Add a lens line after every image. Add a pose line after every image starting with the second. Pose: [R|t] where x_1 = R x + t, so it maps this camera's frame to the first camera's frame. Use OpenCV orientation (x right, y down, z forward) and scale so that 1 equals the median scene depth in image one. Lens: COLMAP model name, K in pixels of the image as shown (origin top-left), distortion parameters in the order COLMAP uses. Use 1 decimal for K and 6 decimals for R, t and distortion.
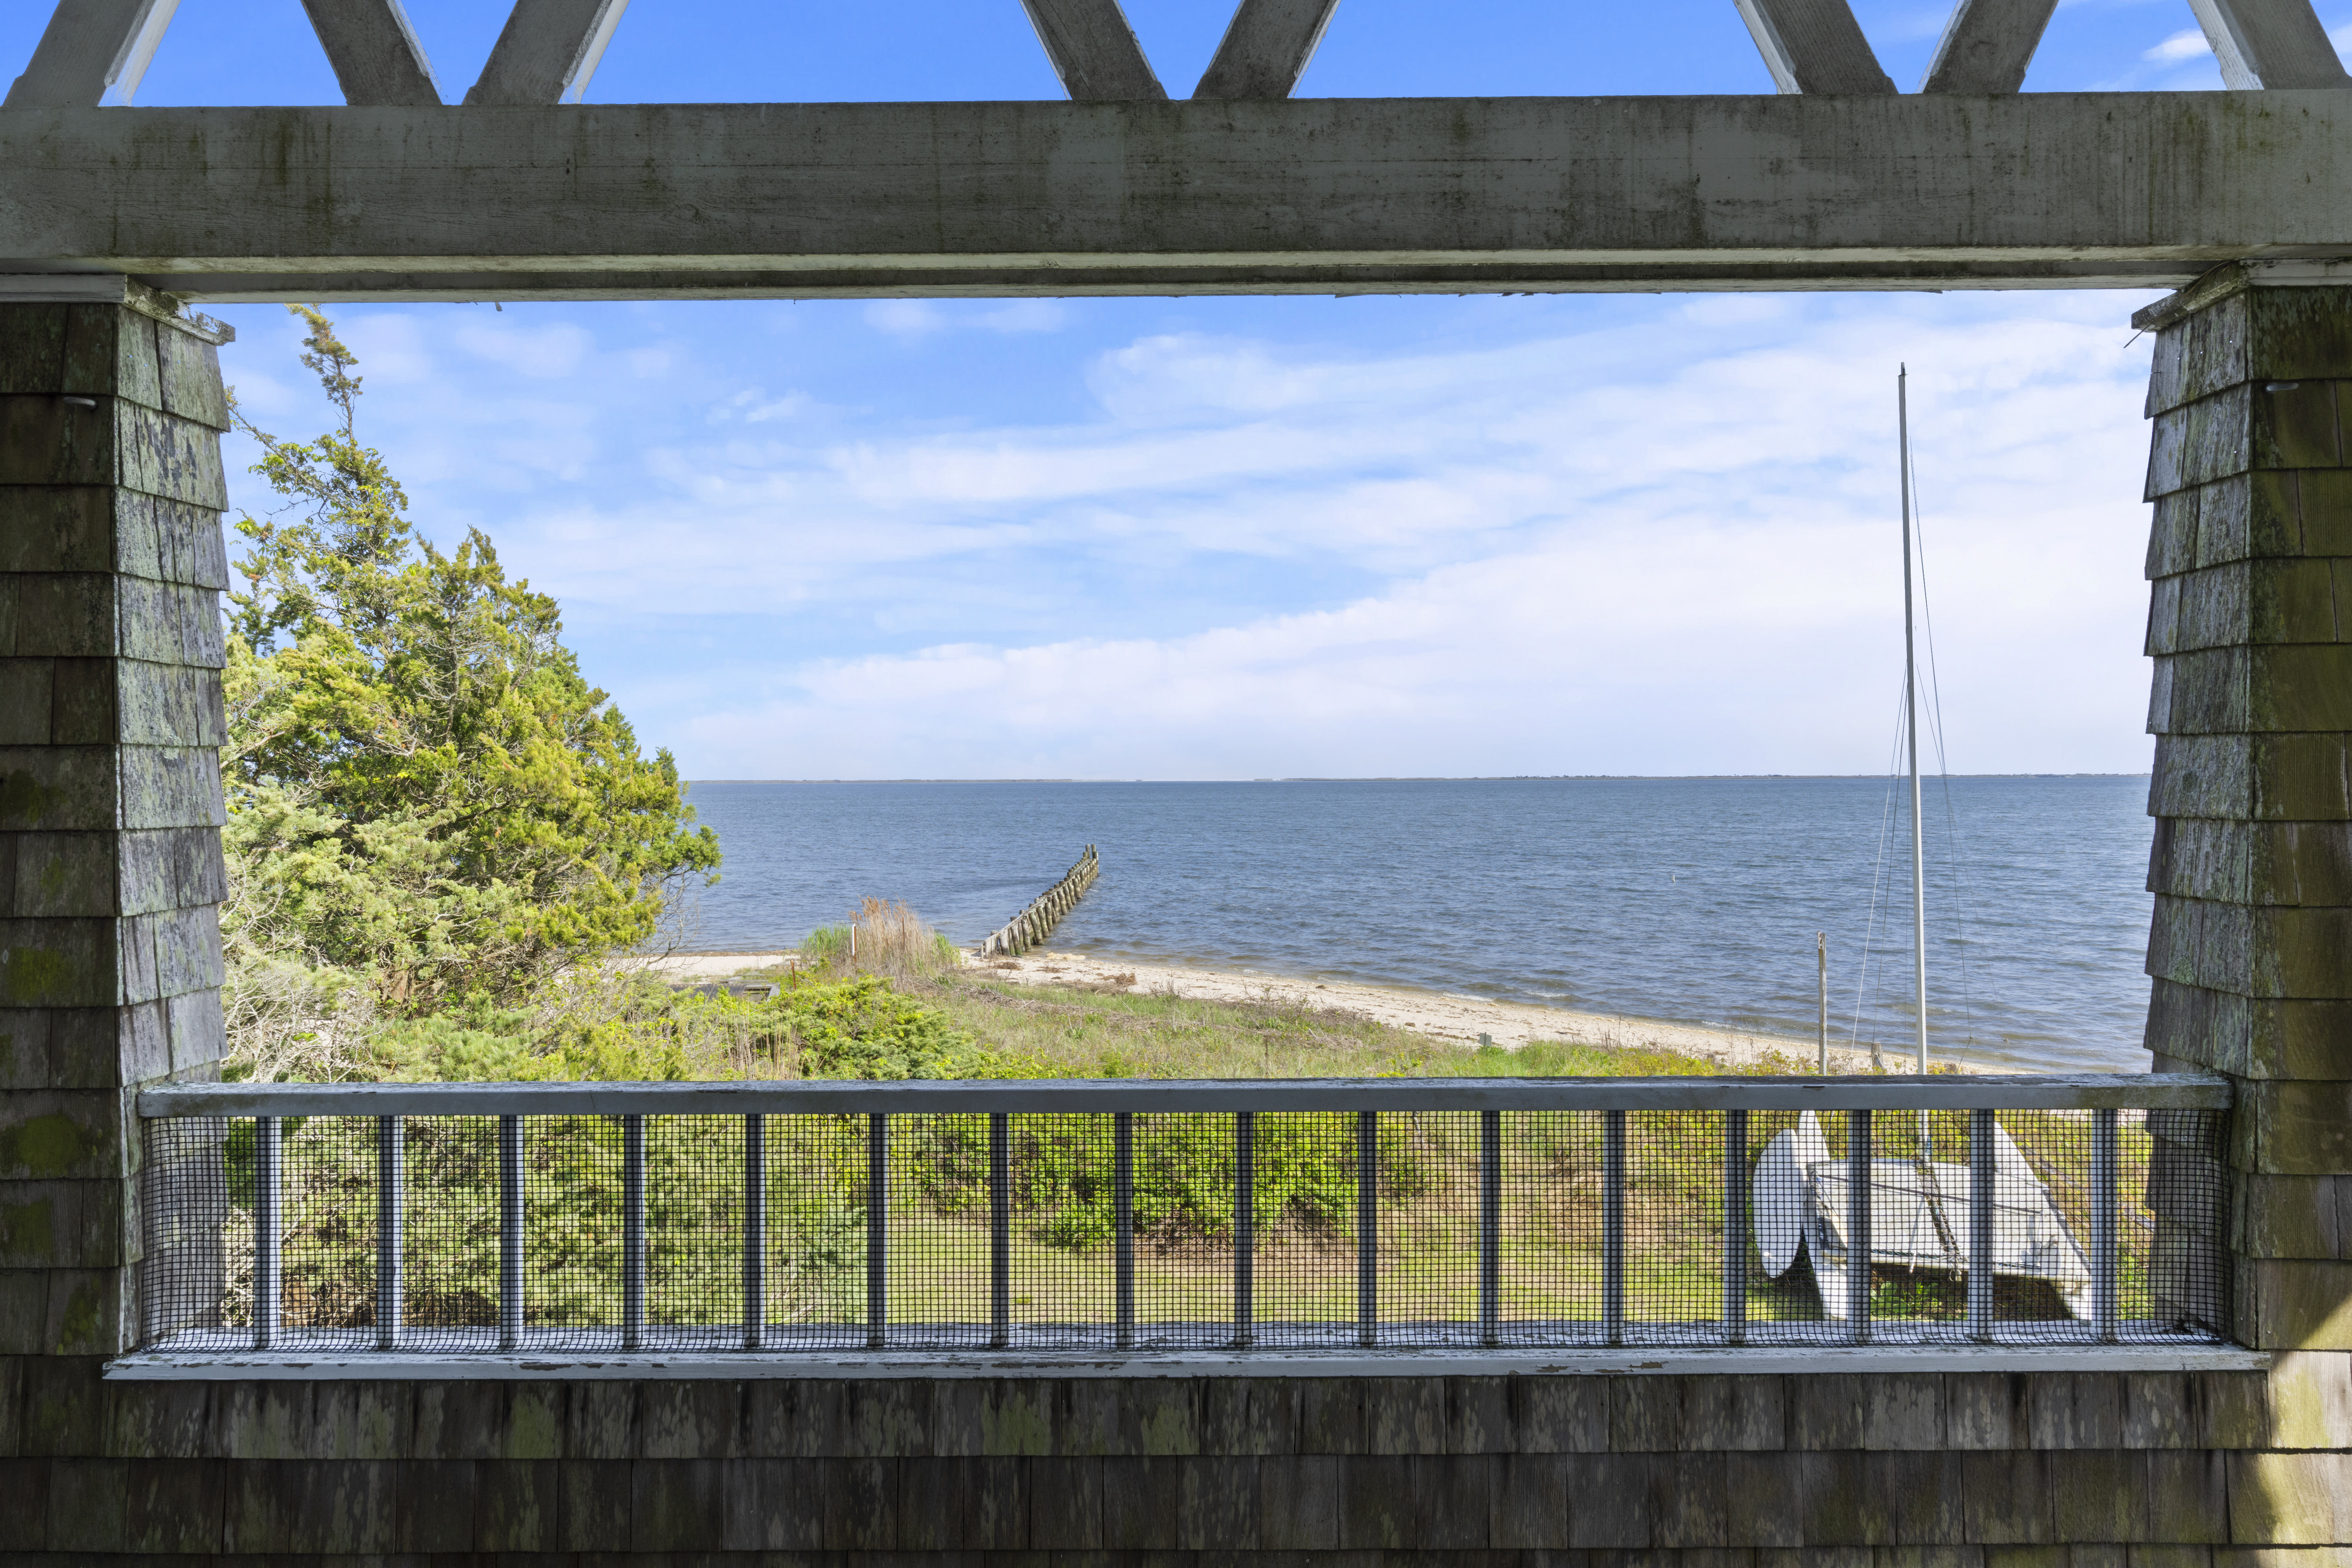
lens RADIAL K [[1358.0, 0, 1169.9], [0, 1358.0, 771.5], [0, 0, 1]] dist [-0.002265, 0.003058]
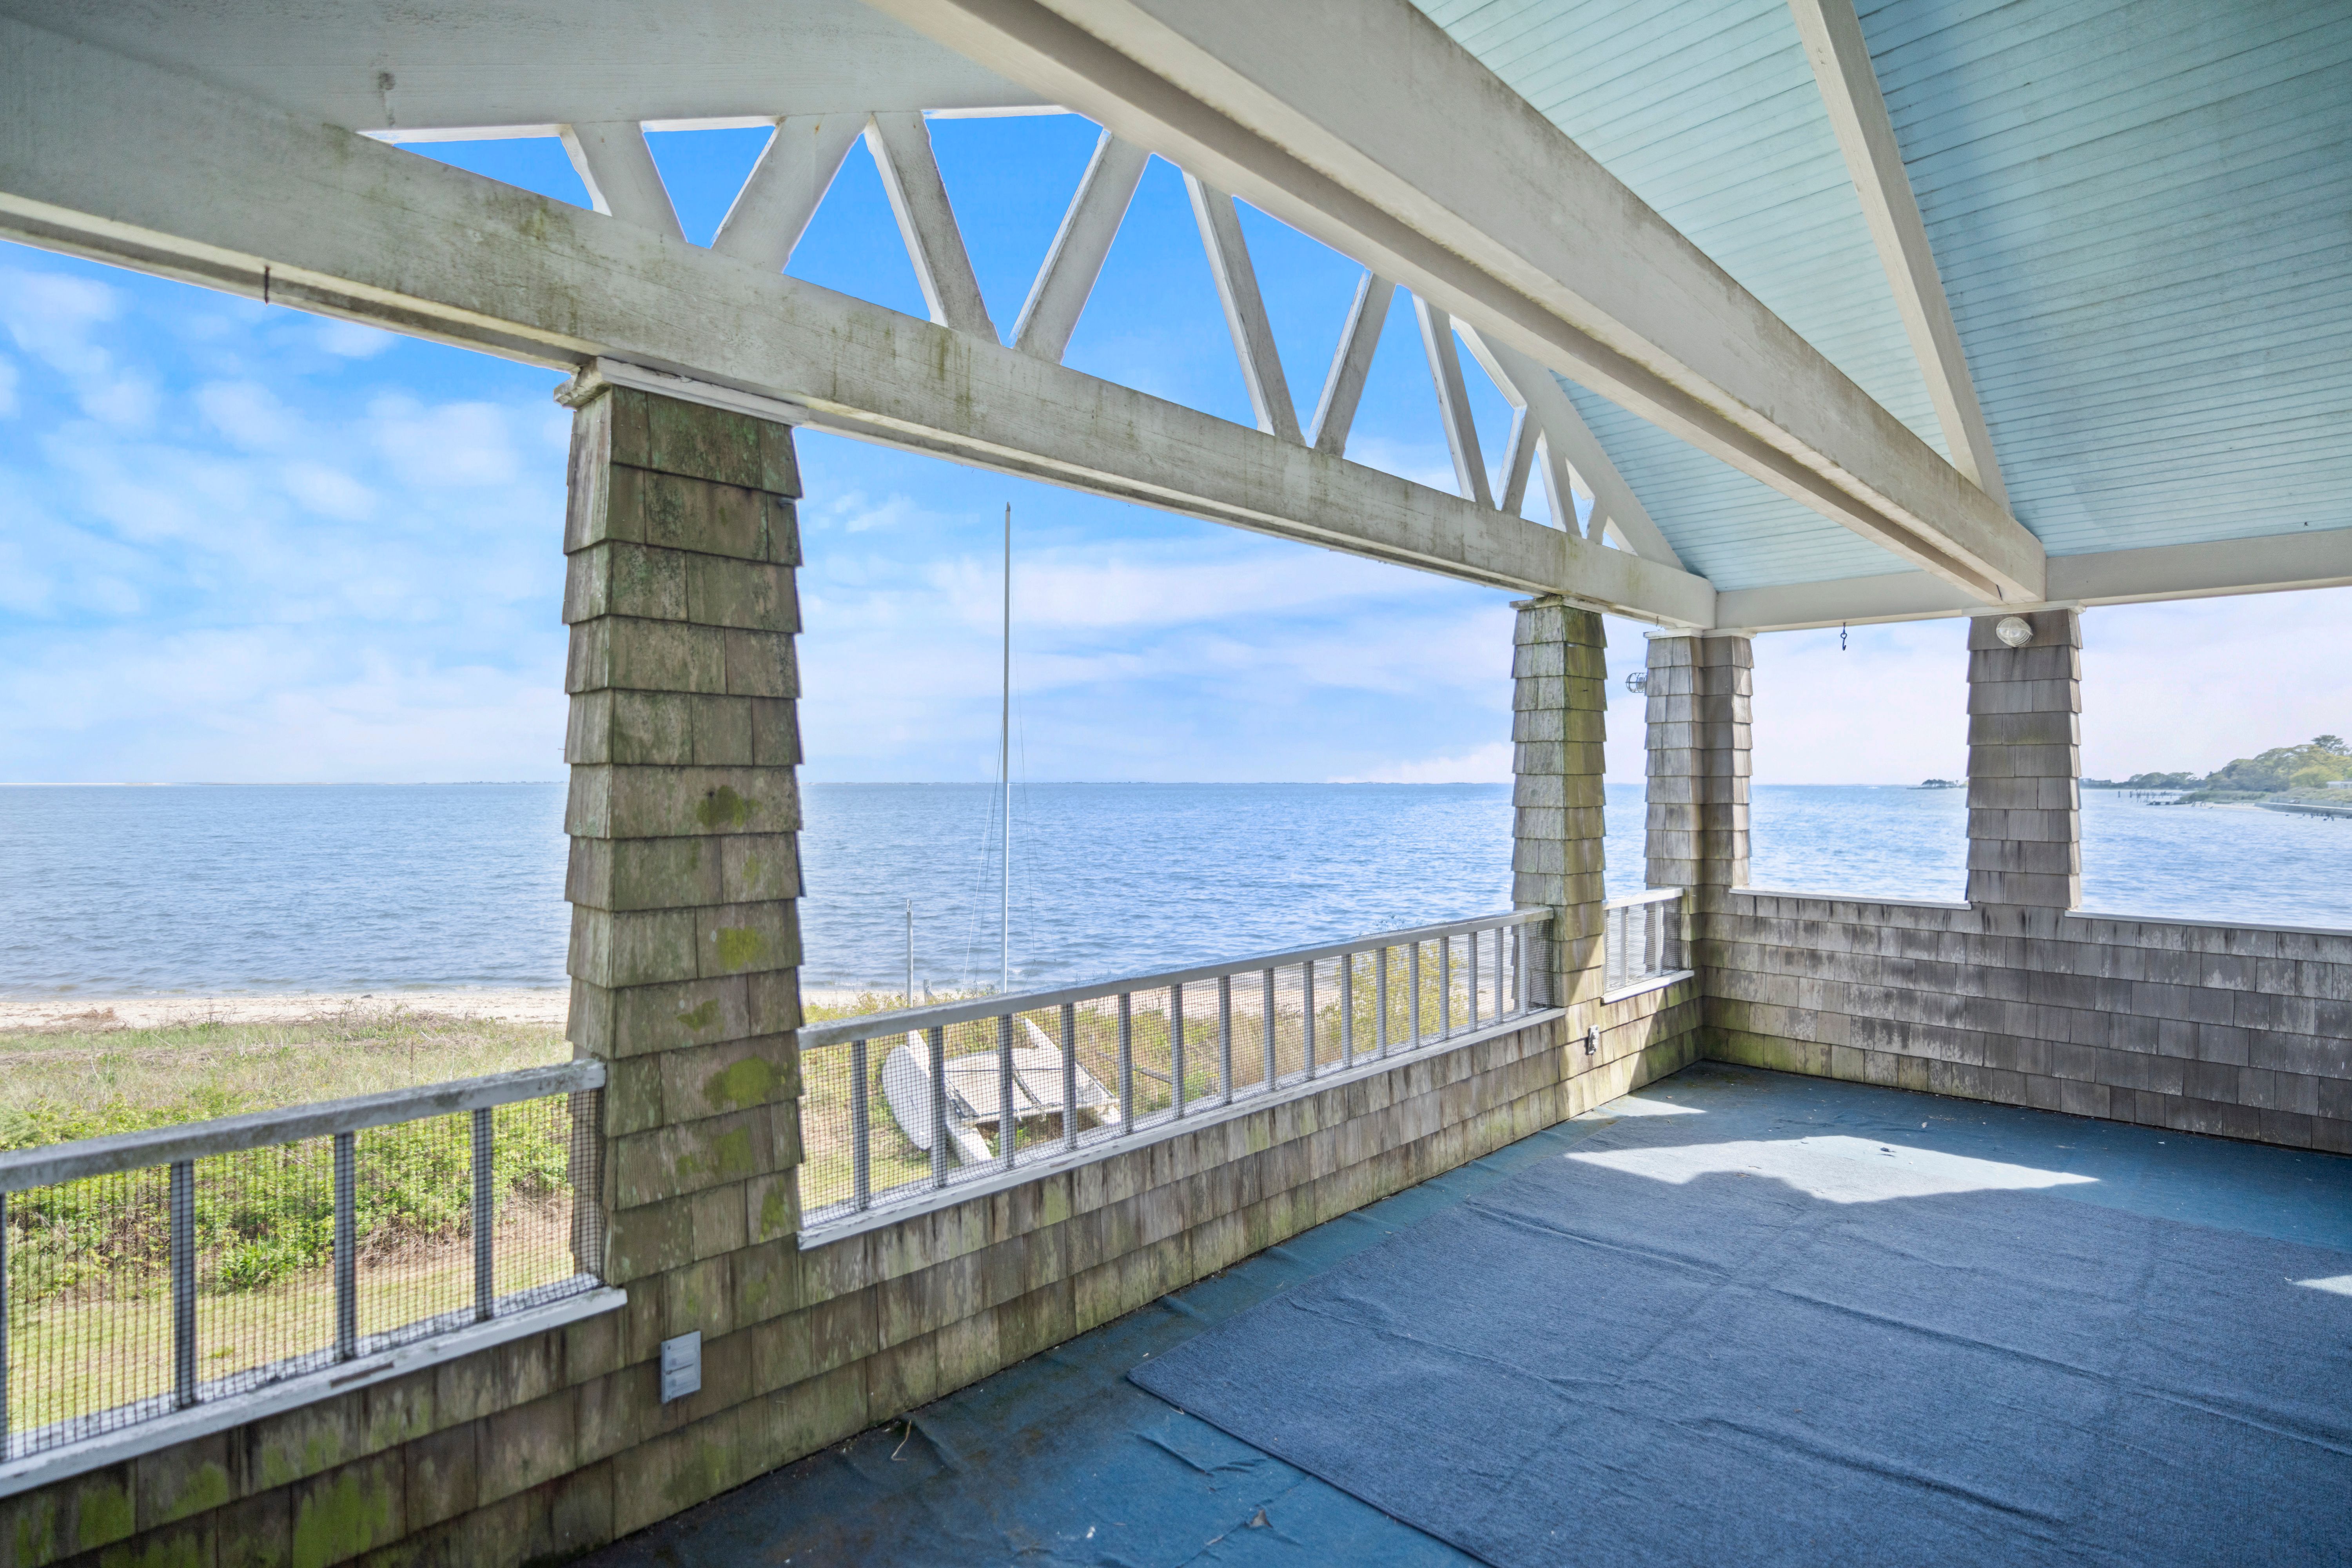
lens RADIAL K [[1156.0, 0, 1176.0], [0, 1156.0, 784.0], [0, 0, 1]] dist [-0.003308, 0.000037]
pose [[0.701272, 0.004575, 0.712879, -0.227927], [-0.007168, 0.999974, 0.000634, -0.001042], [-0.712858, -0.005554, 0.701287, -0.006679]]
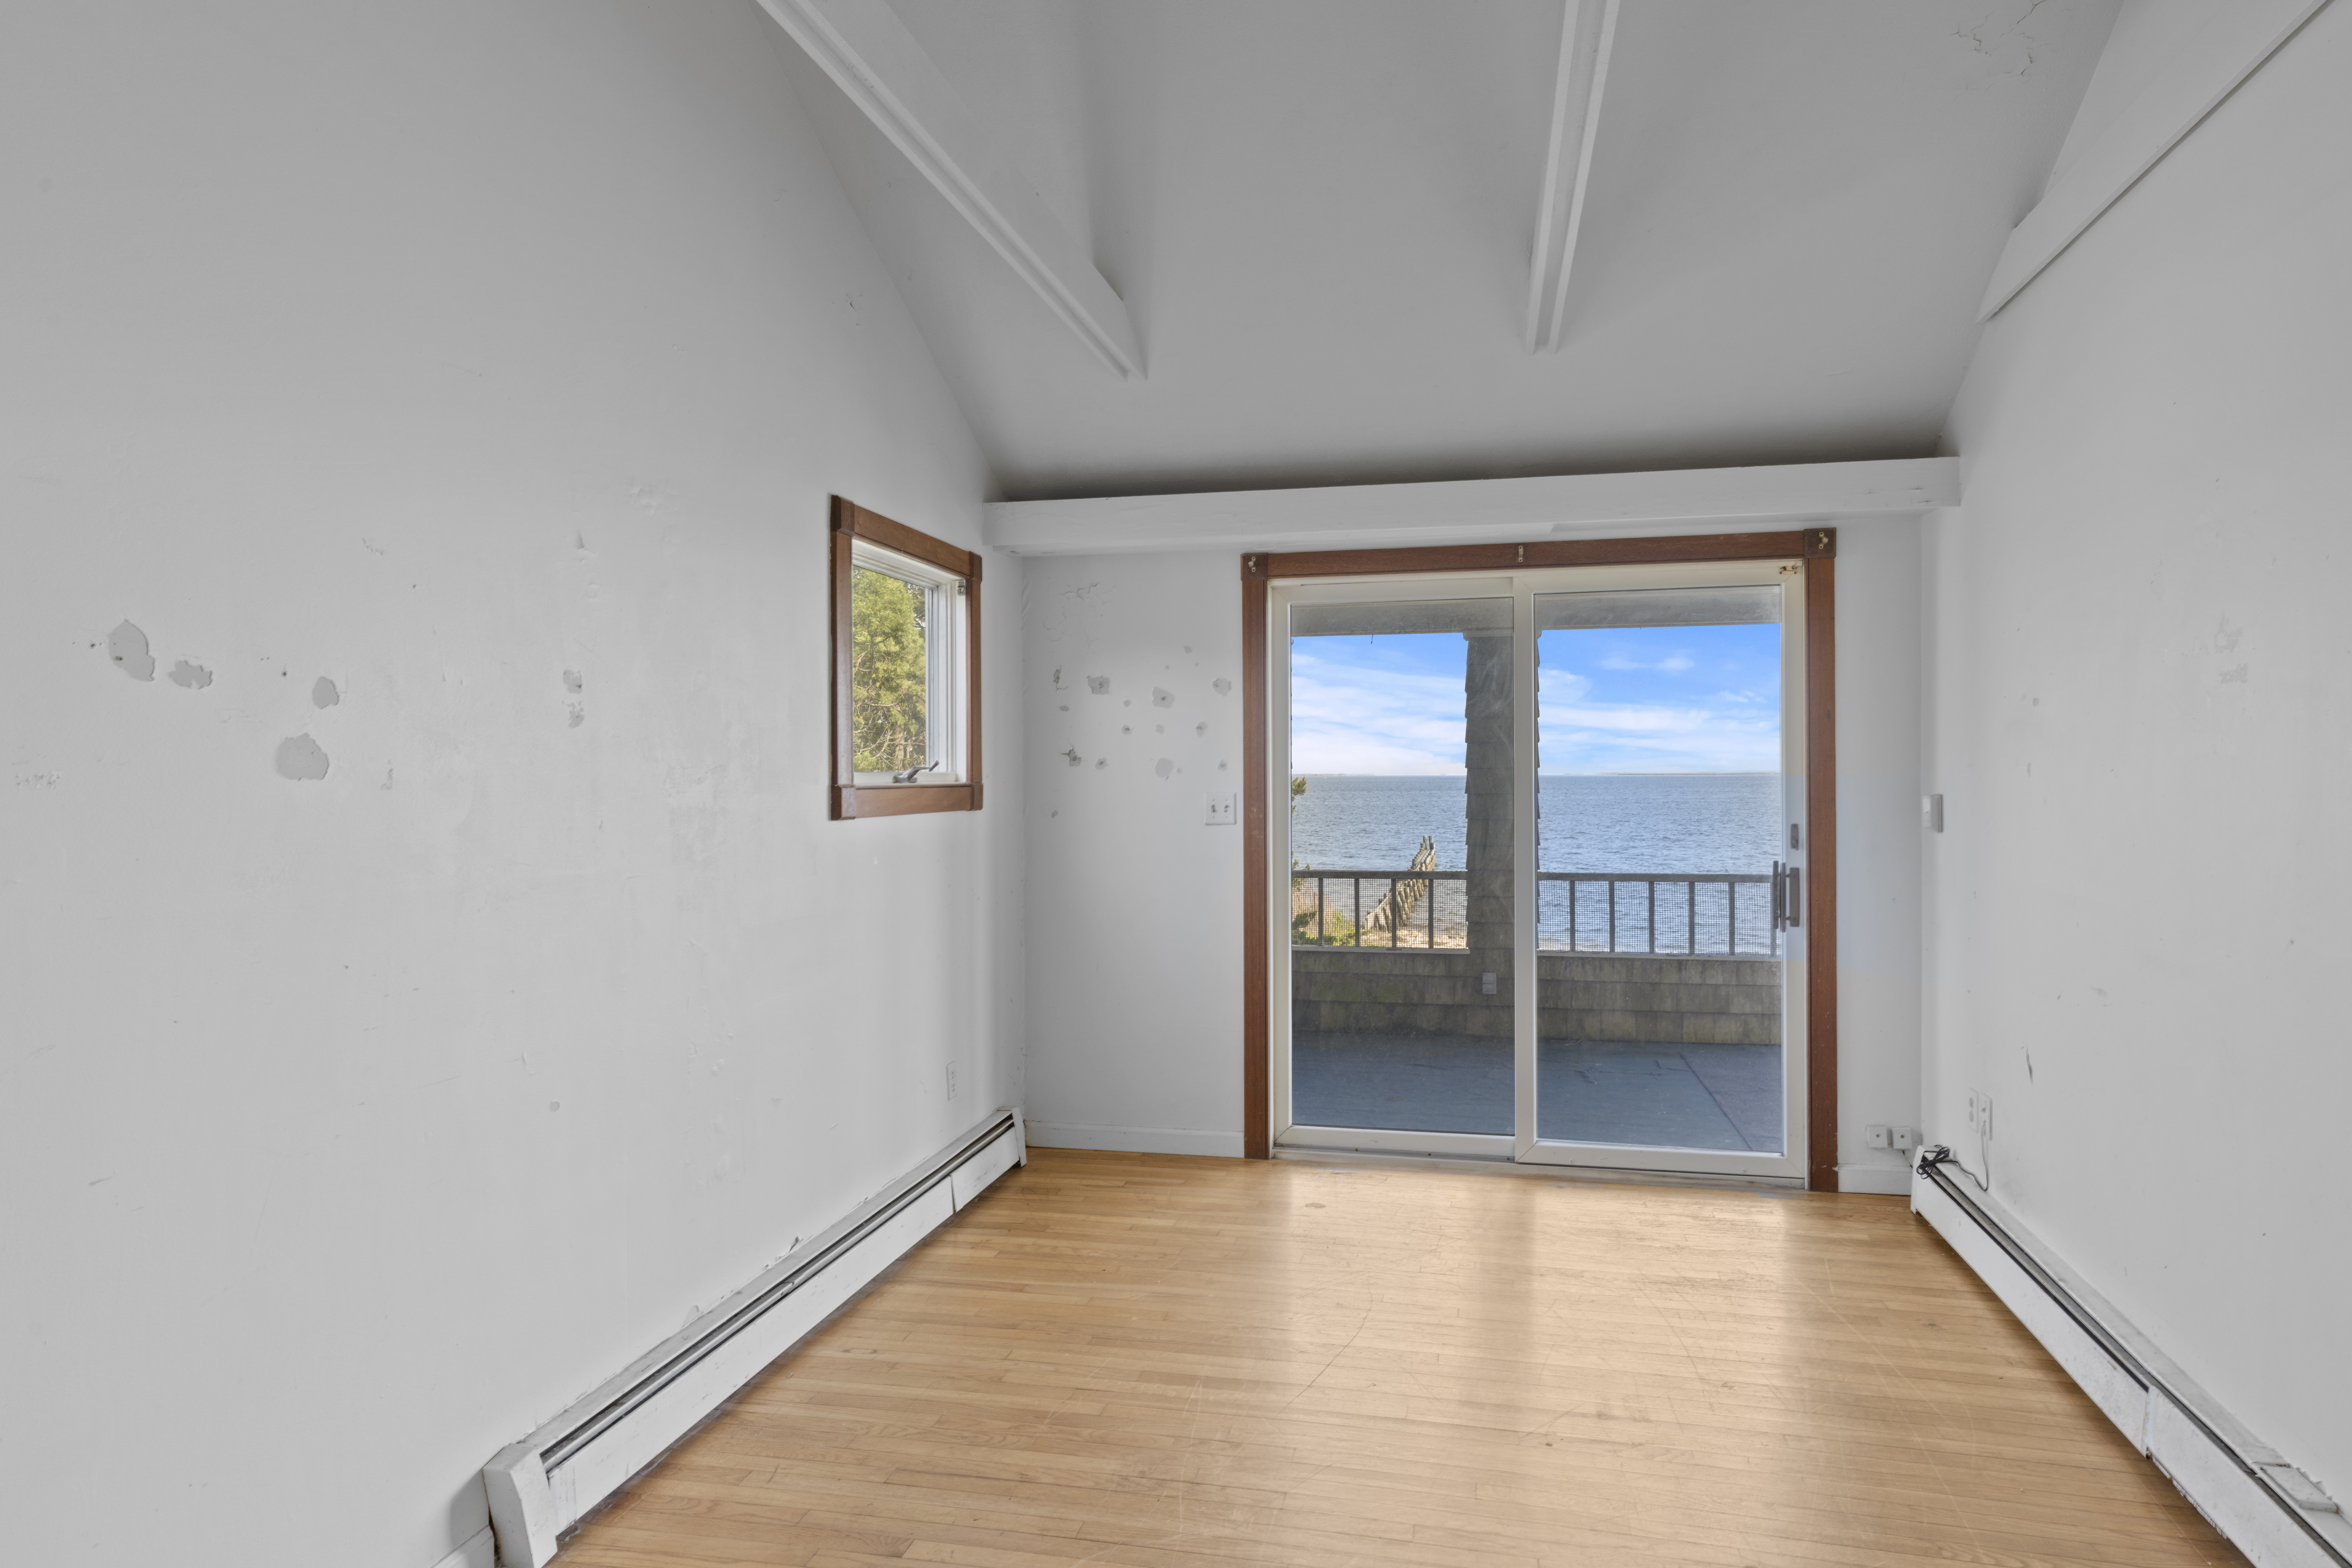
lens RADIAL K [[1358.0, 0, 1169.9], [0, 1358.0, 771.5], [0, 0, 1]] dist [-0.002265, 0.003058]
pose [[0.974216, -0.002710, -0.225600, -0.155918], [0.004047, 0.999977, 0.005464, -0.006049], [0.225580, -0.006237, 0.974205, -0.430904]]
